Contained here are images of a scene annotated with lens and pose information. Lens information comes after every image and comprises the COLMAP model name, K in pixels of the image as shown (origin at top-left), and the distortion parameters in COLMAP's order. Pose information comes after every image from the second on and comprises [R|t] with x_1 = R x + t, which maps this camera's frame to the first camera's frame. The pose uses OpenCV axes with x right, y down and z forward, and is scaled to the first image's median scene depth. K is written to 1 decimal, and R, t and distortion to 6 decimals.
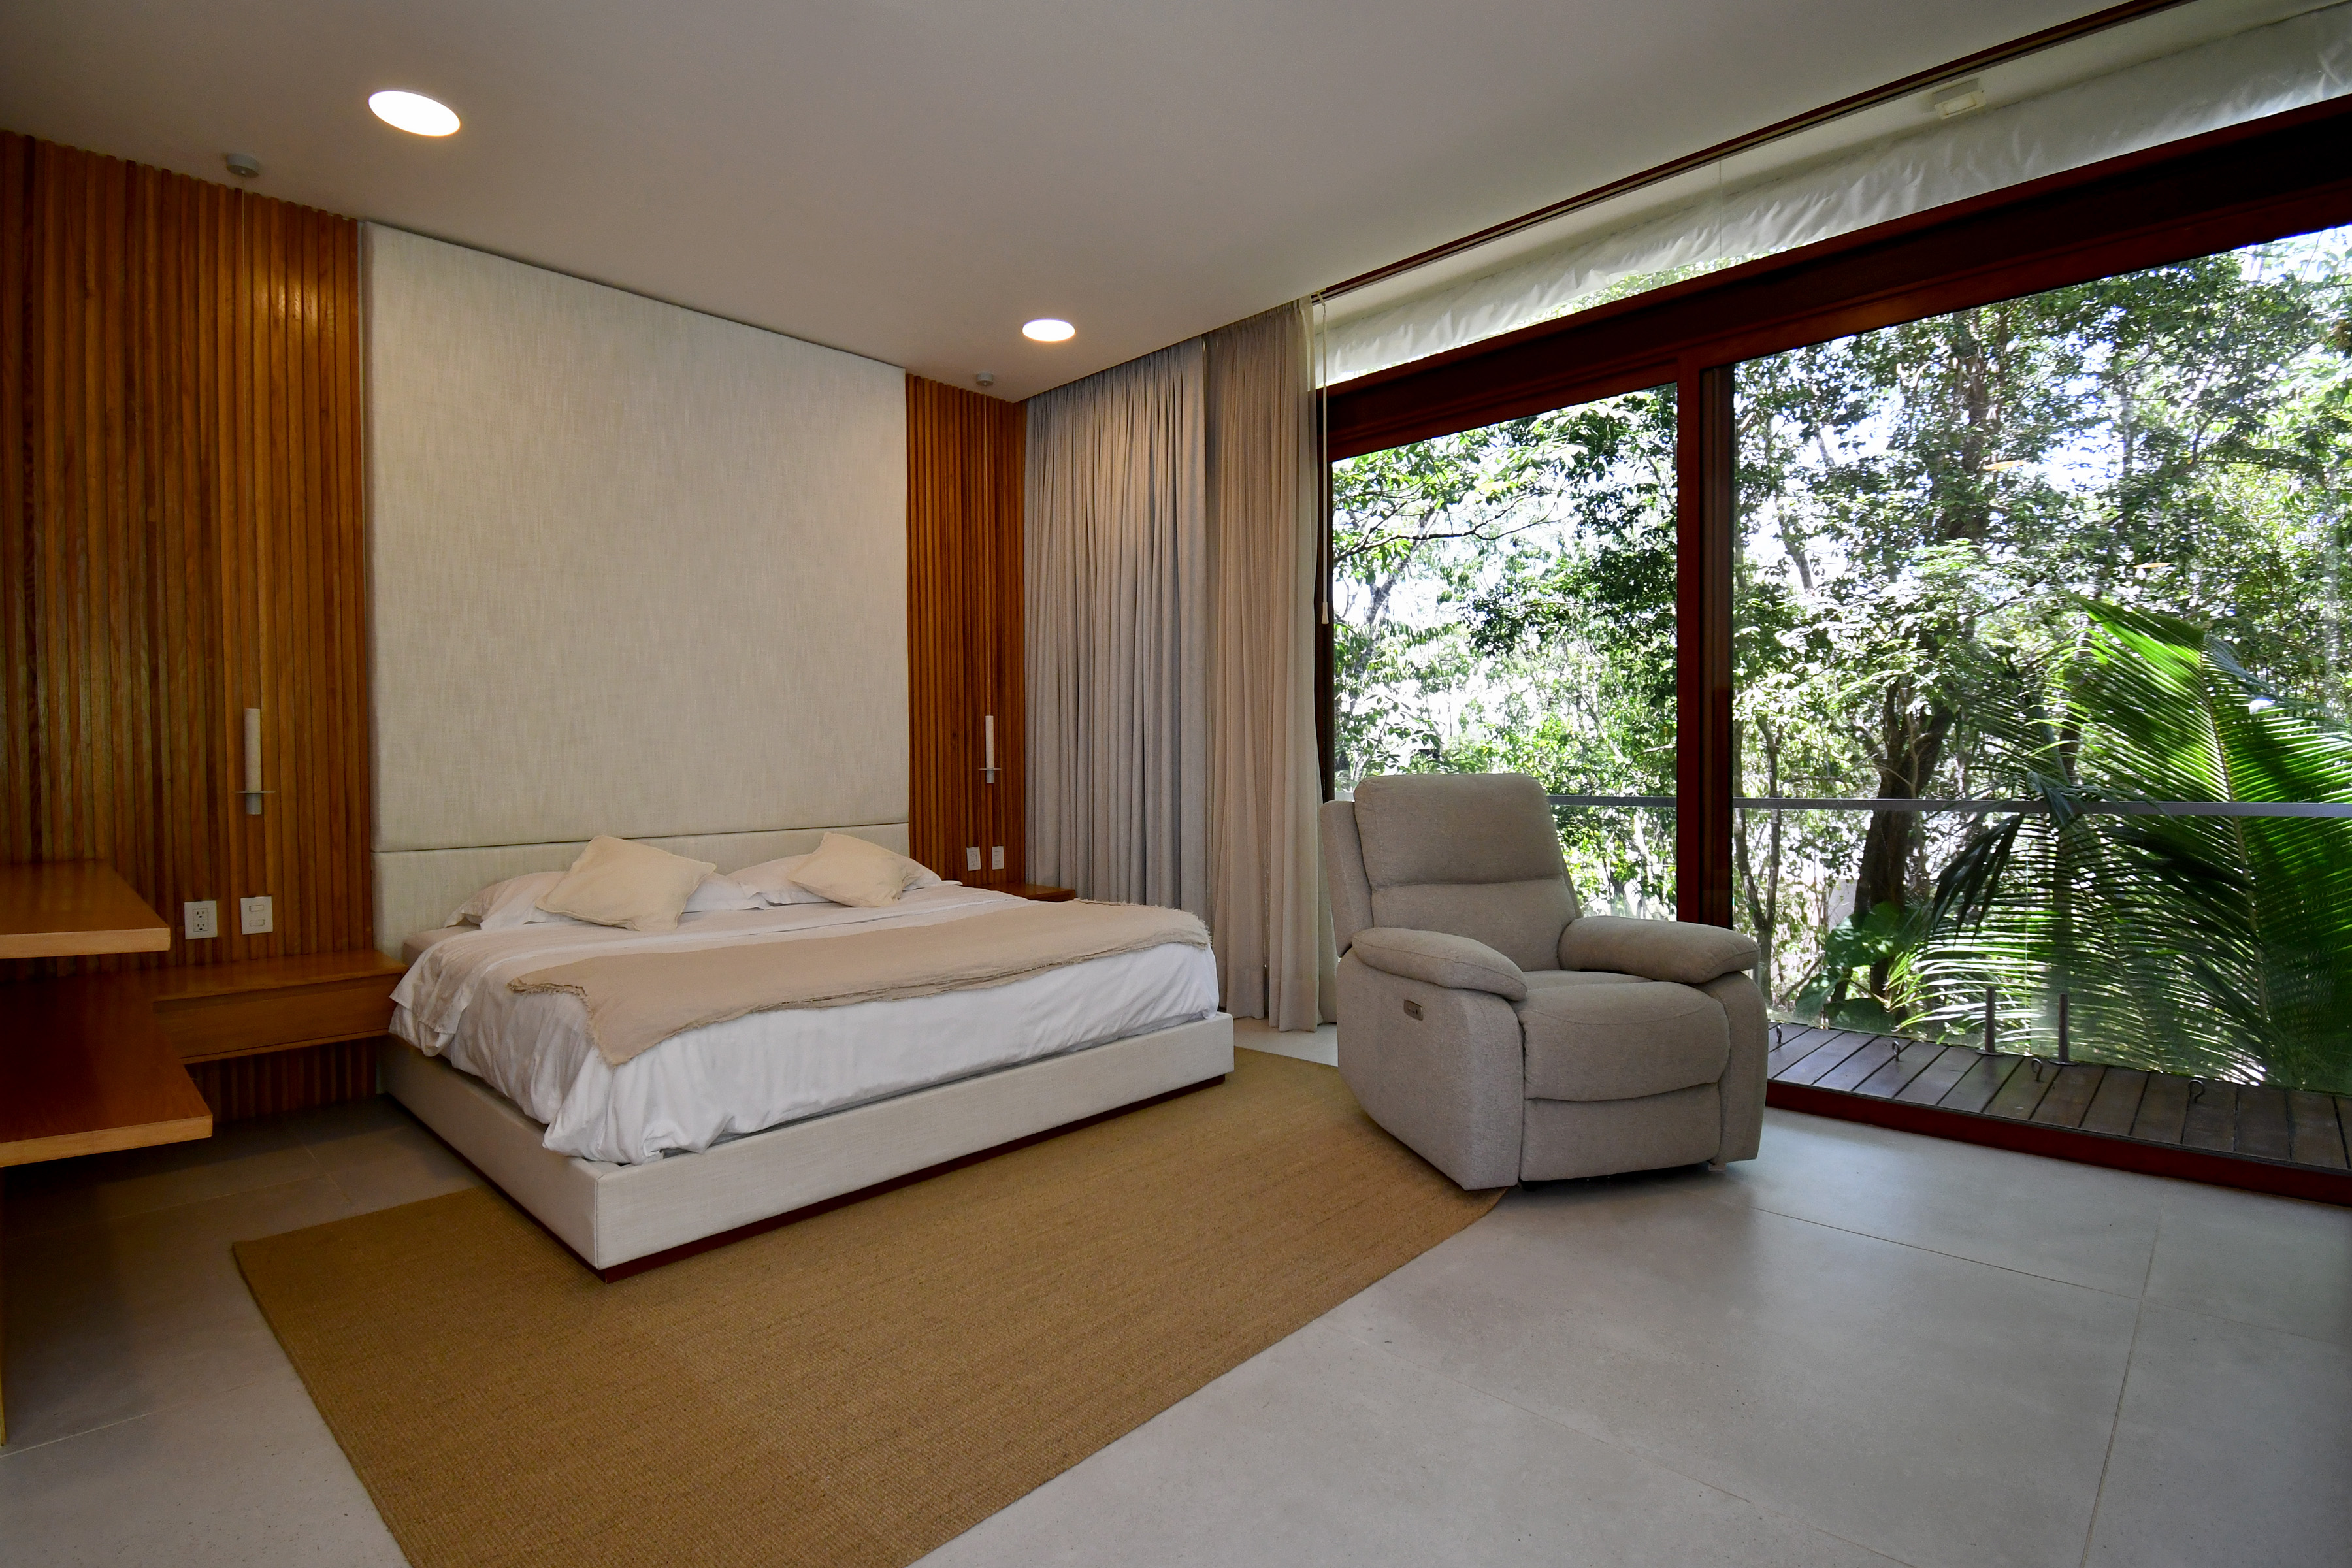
lens RADIAL K [[1114.3, 0, 1056.5], [0, 1114.3, 784.9], [0, 0, 1]] dist [0.025344, -0.016108]
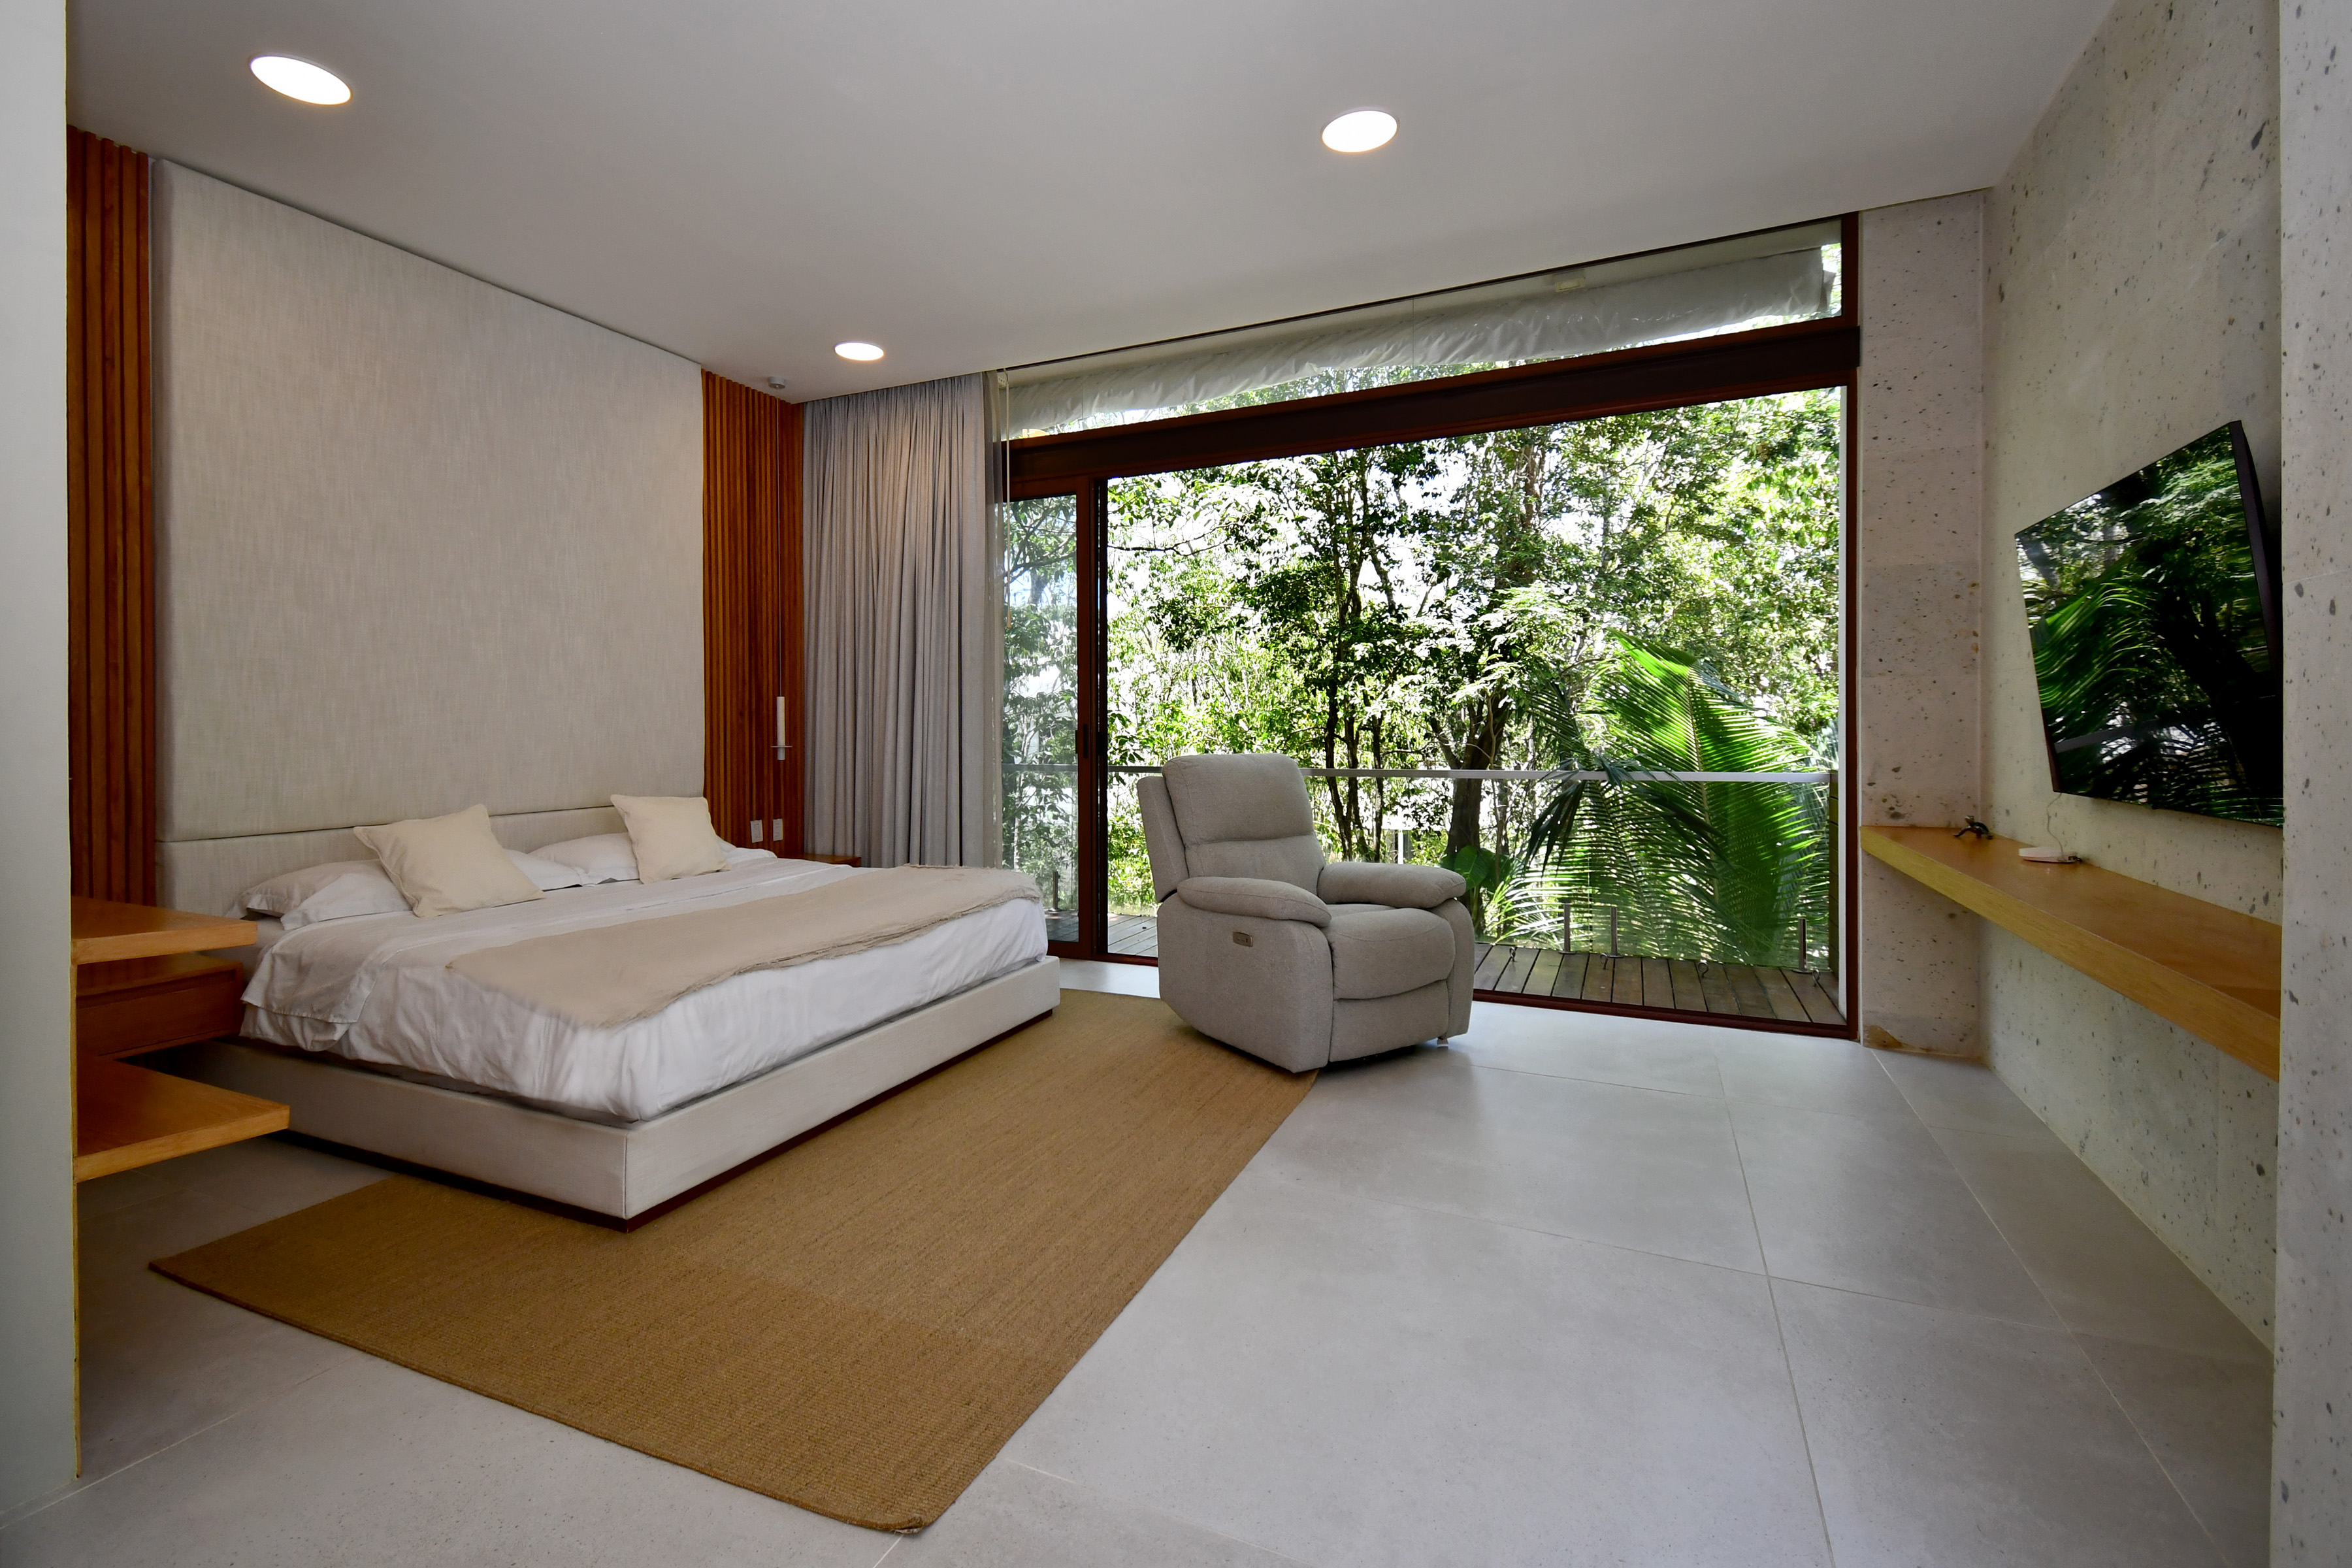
lens RADIAL K [[1114.3, 0, 1009.6], [0, 1114.3, 733.6], [0, 0, 1]] dist [0.025344, -0.016108]
pose [[0.947023, 0.000996, 0.321165, -0.290243], [0.005024, 0.999827, -0.017914, -0.010058], [-0.321127, 0.018579, 0.946854, -0.107303]]
